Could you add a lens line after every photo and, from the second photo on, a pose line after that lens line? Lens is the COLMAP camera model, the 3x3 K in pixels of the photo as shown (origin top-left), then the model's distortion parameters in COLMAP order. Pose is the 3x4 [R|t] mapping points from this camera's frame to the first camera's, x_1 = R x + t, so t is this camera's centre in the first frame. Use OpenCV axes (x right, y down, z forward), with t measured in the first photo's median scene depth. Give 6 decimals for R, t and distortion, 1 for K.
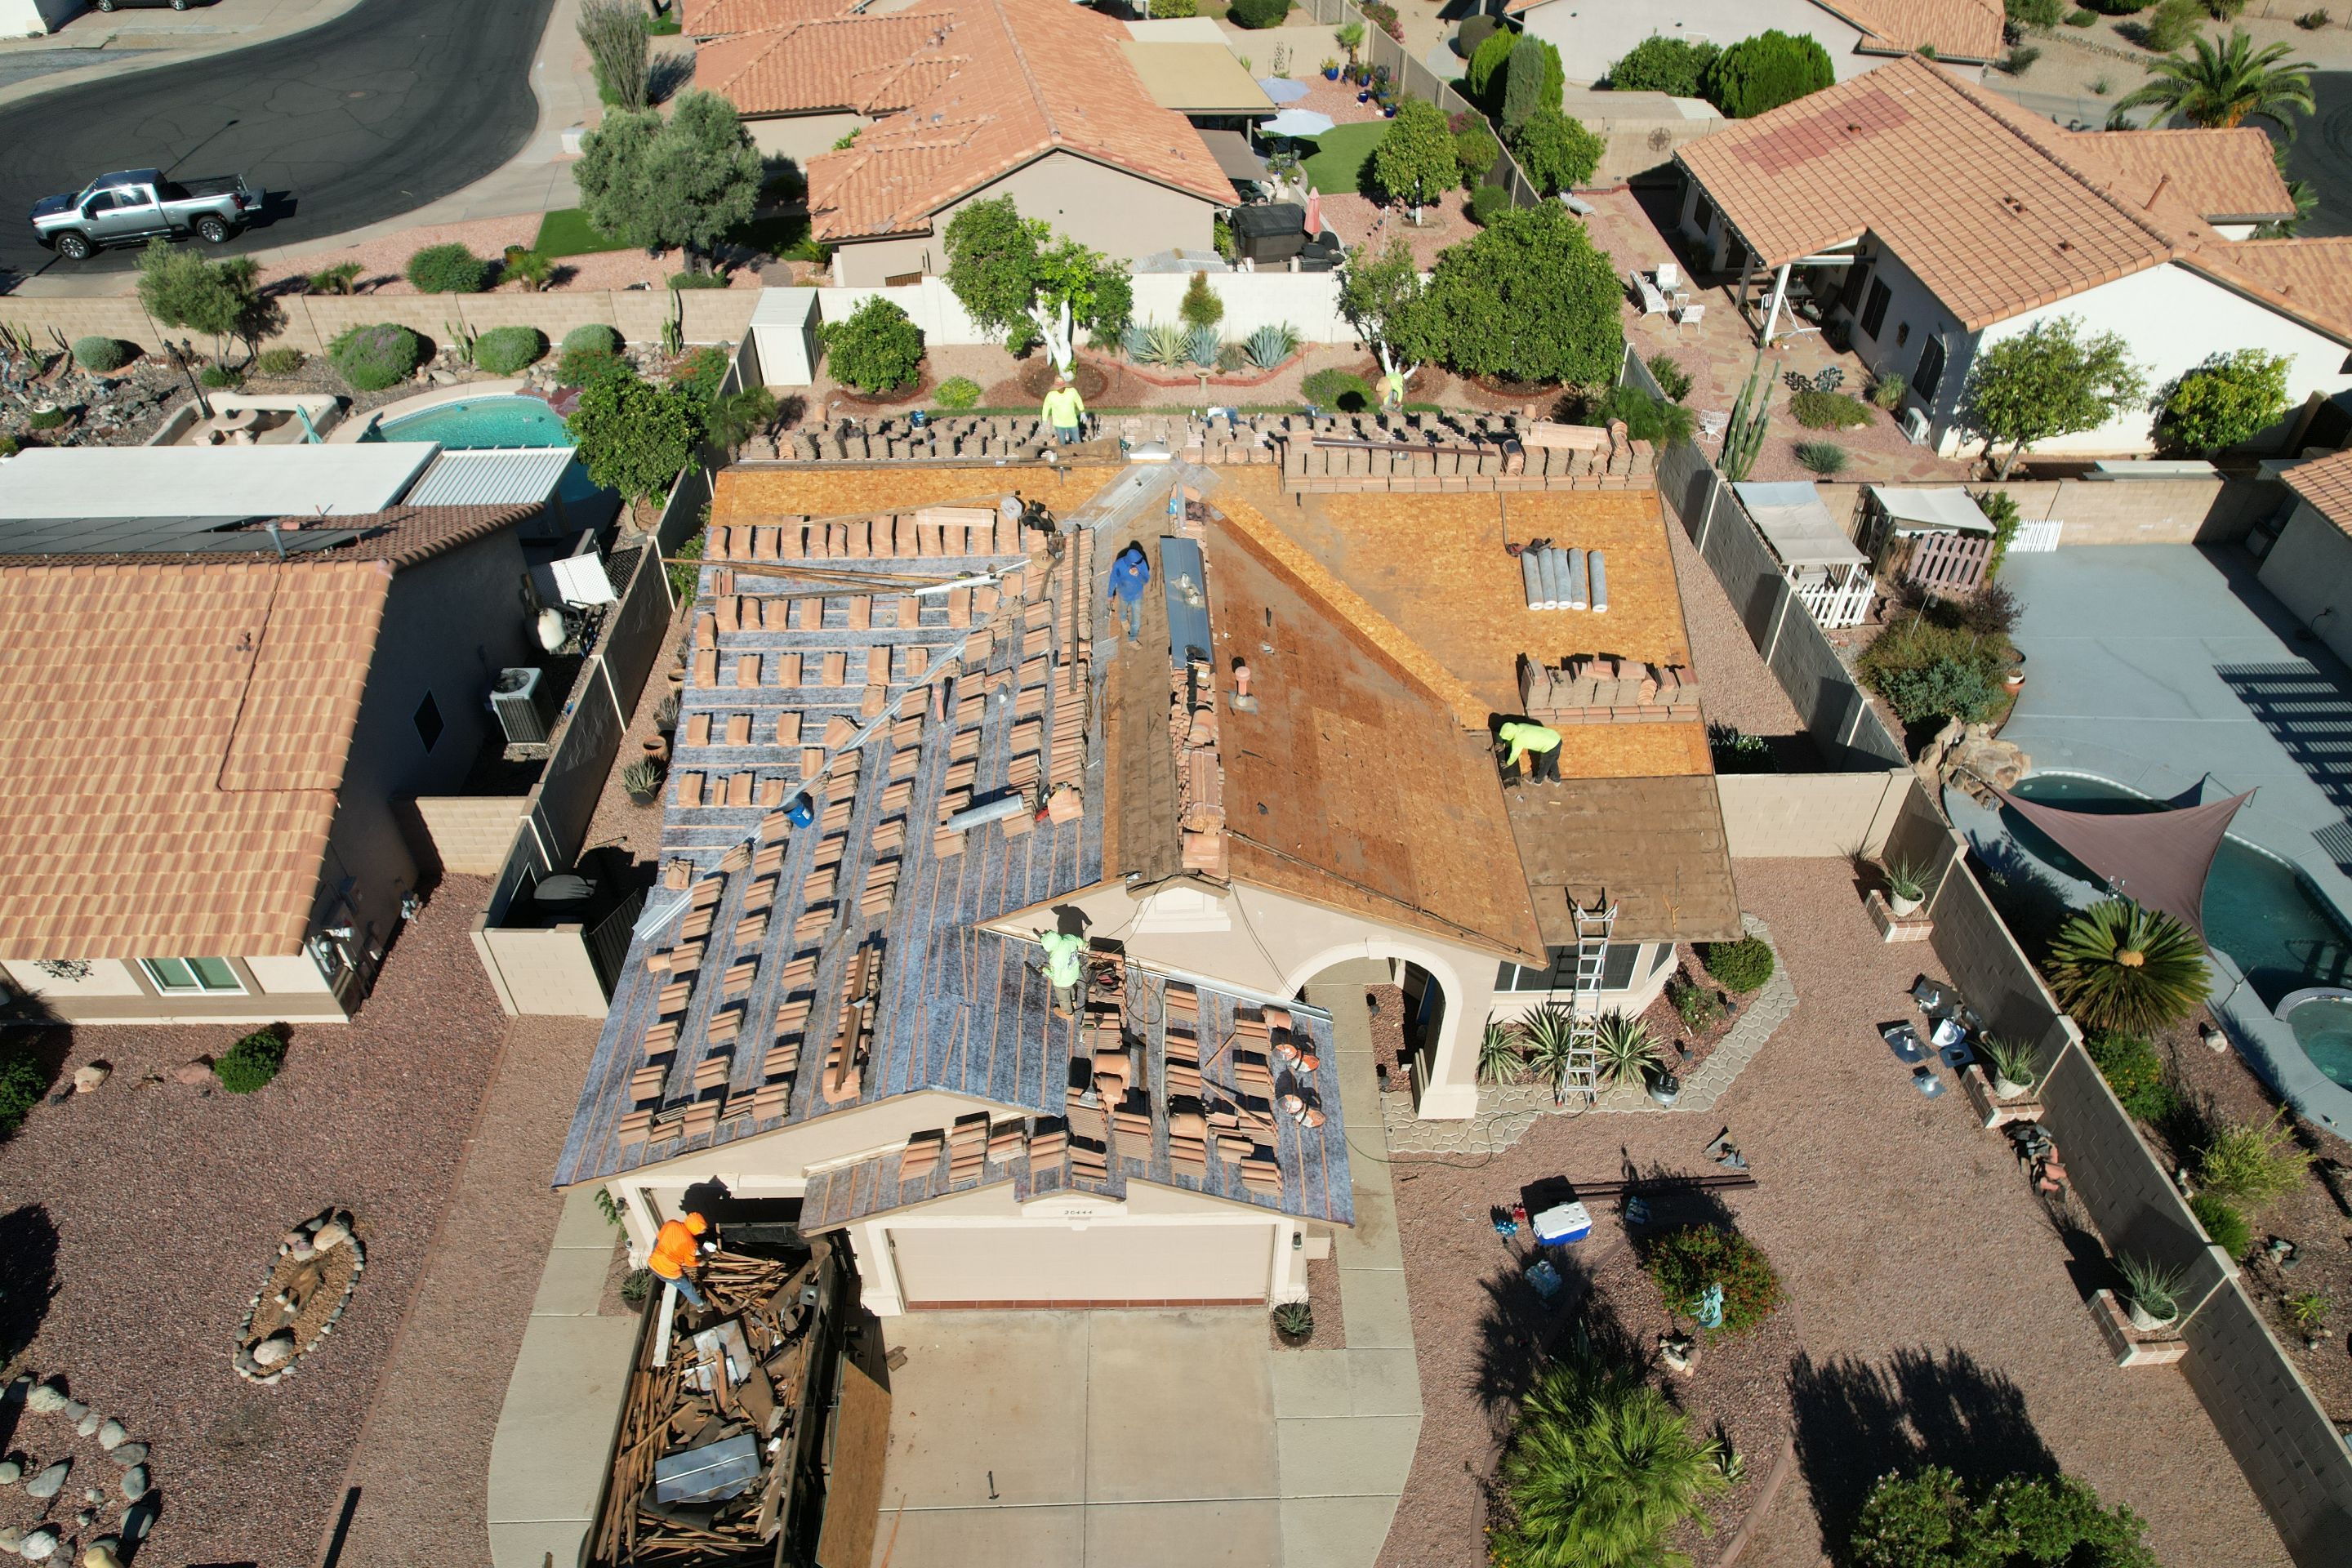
lens RADIAL K [[1497.4, 0, 1163.8], [0, 1497.4, 783.7], [0, 0, 1]] dist [-0.074664, 0.067435]
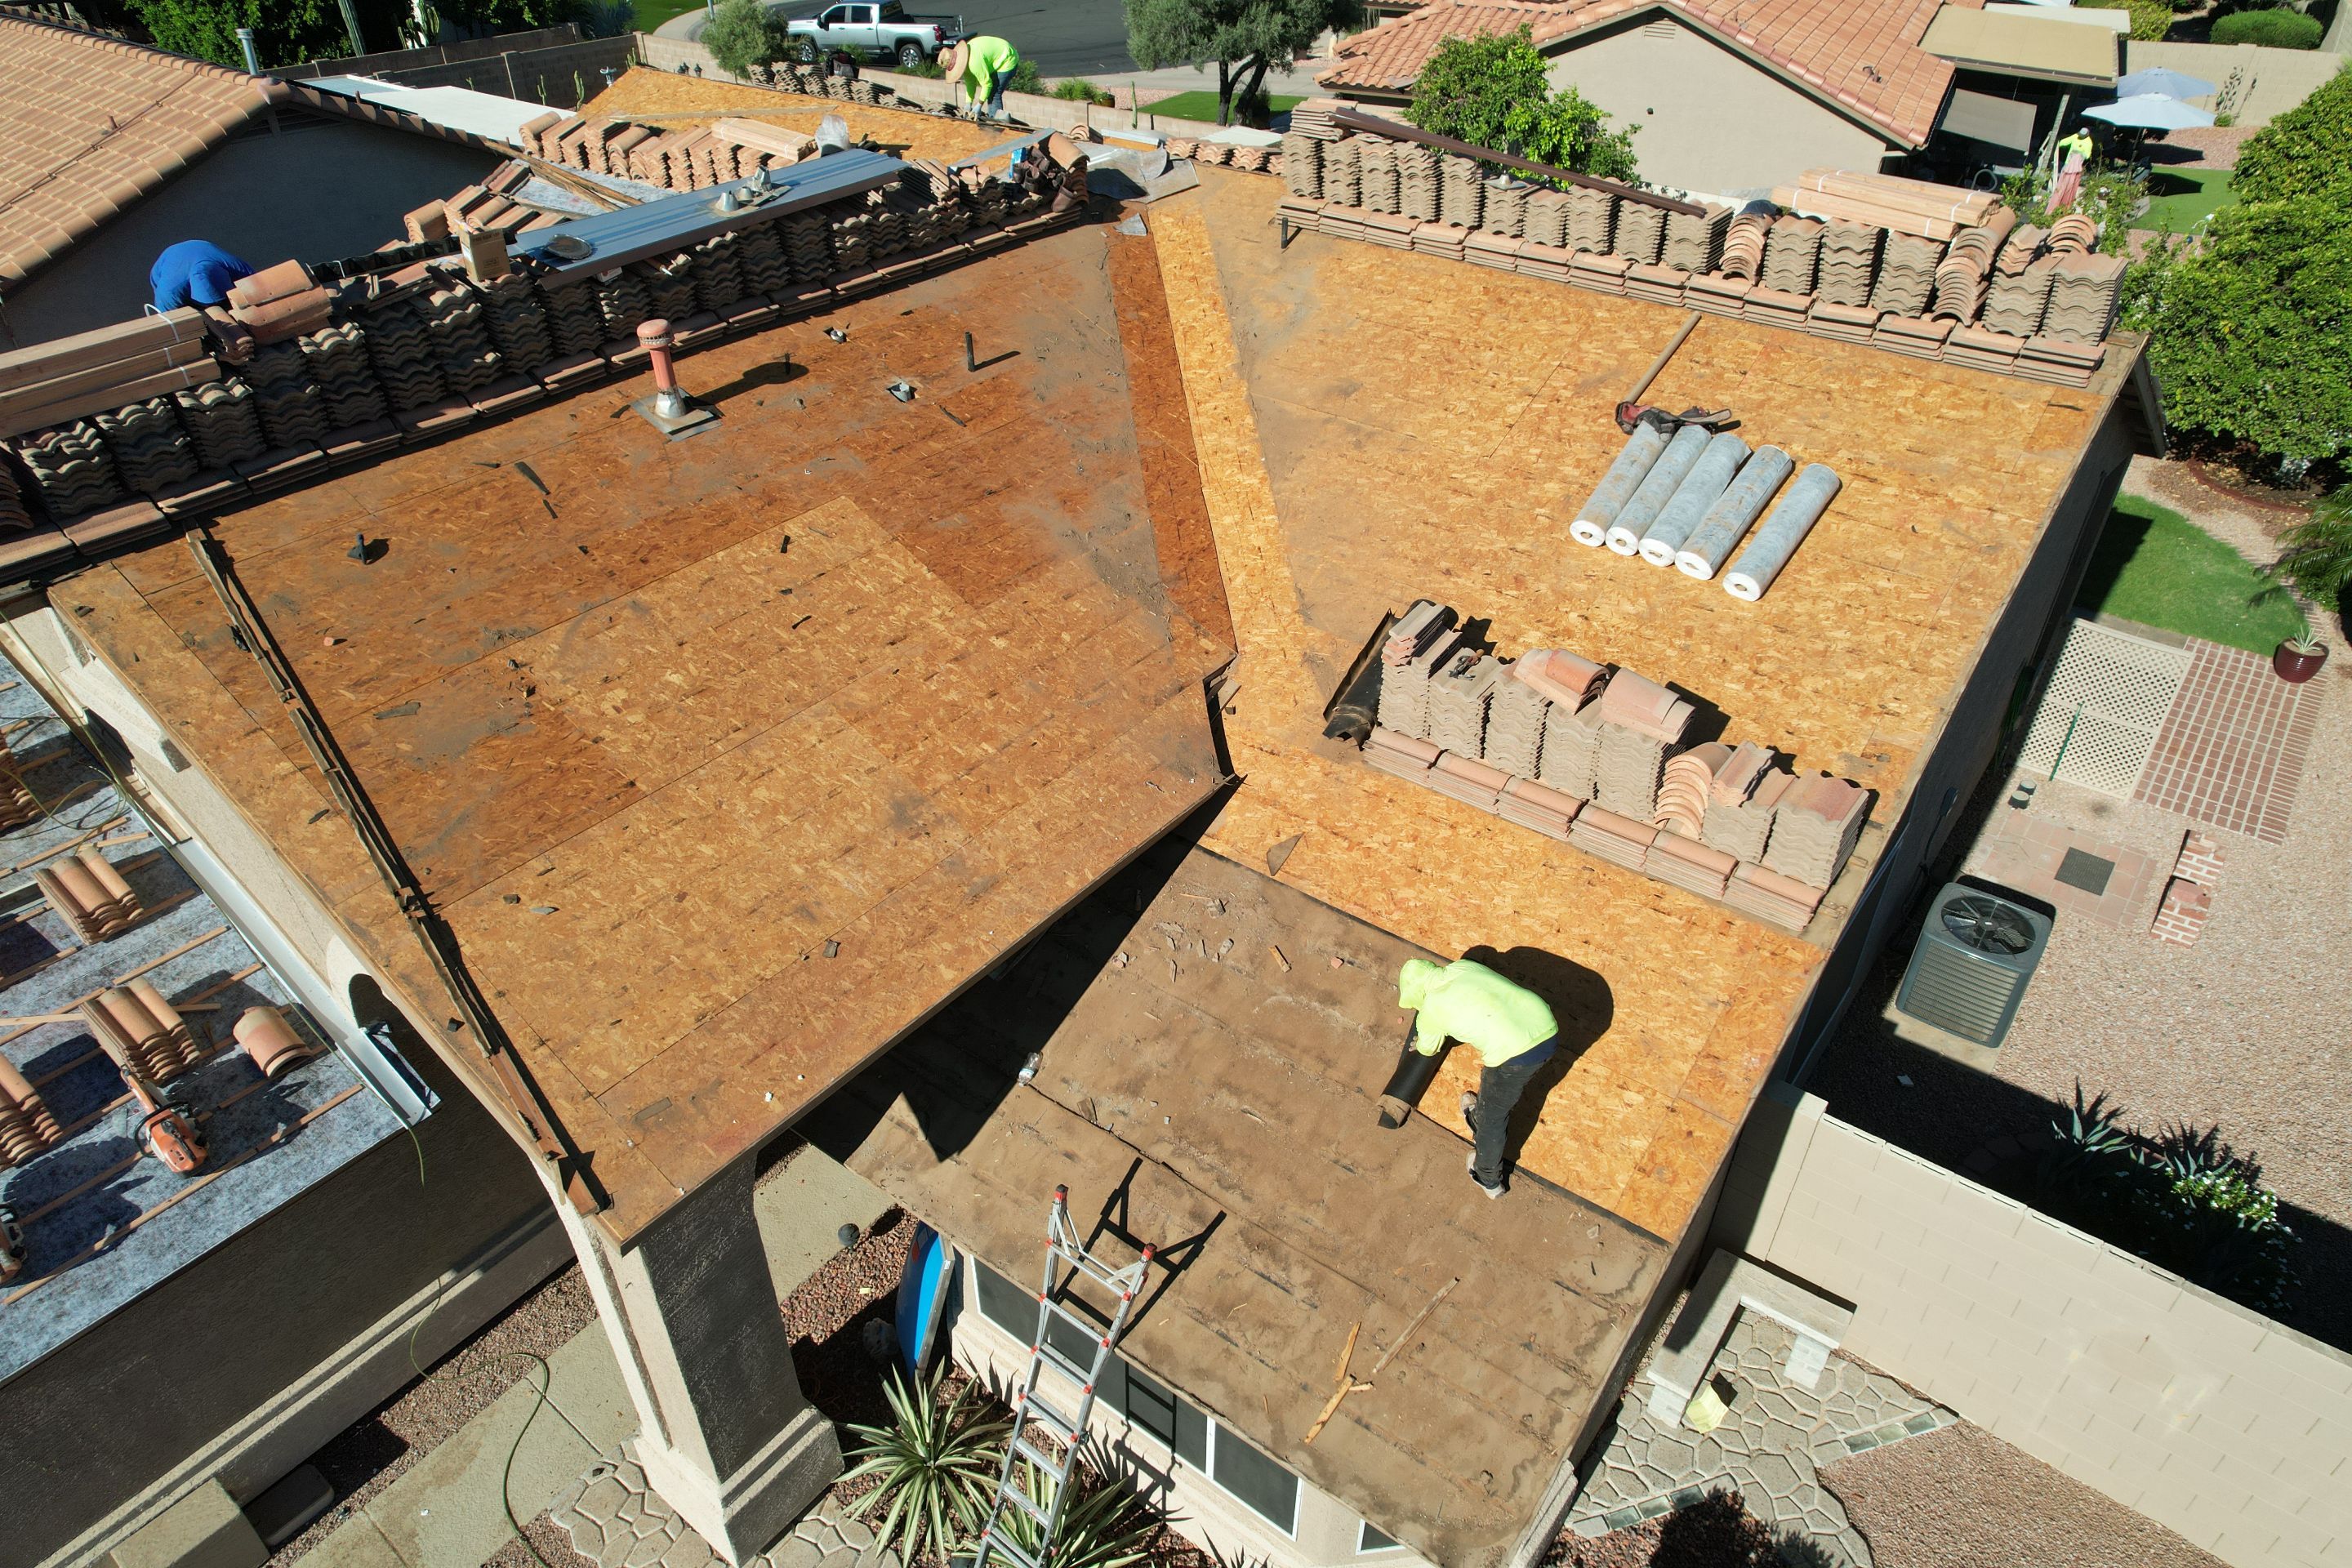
lens RADIAL K [[1497.4, 0, 1175.8], [0, 1497.4, 788.2], [0, 0, 1]] dist [-0.074664, 0.067435]
pose [[0.782322, 0.365280, -0.504522, 0.464190], [-0.415918, 0.909303, 0.013414, -0.021317], [0.463663, 0.199346, 0.863294, 0.744896]]
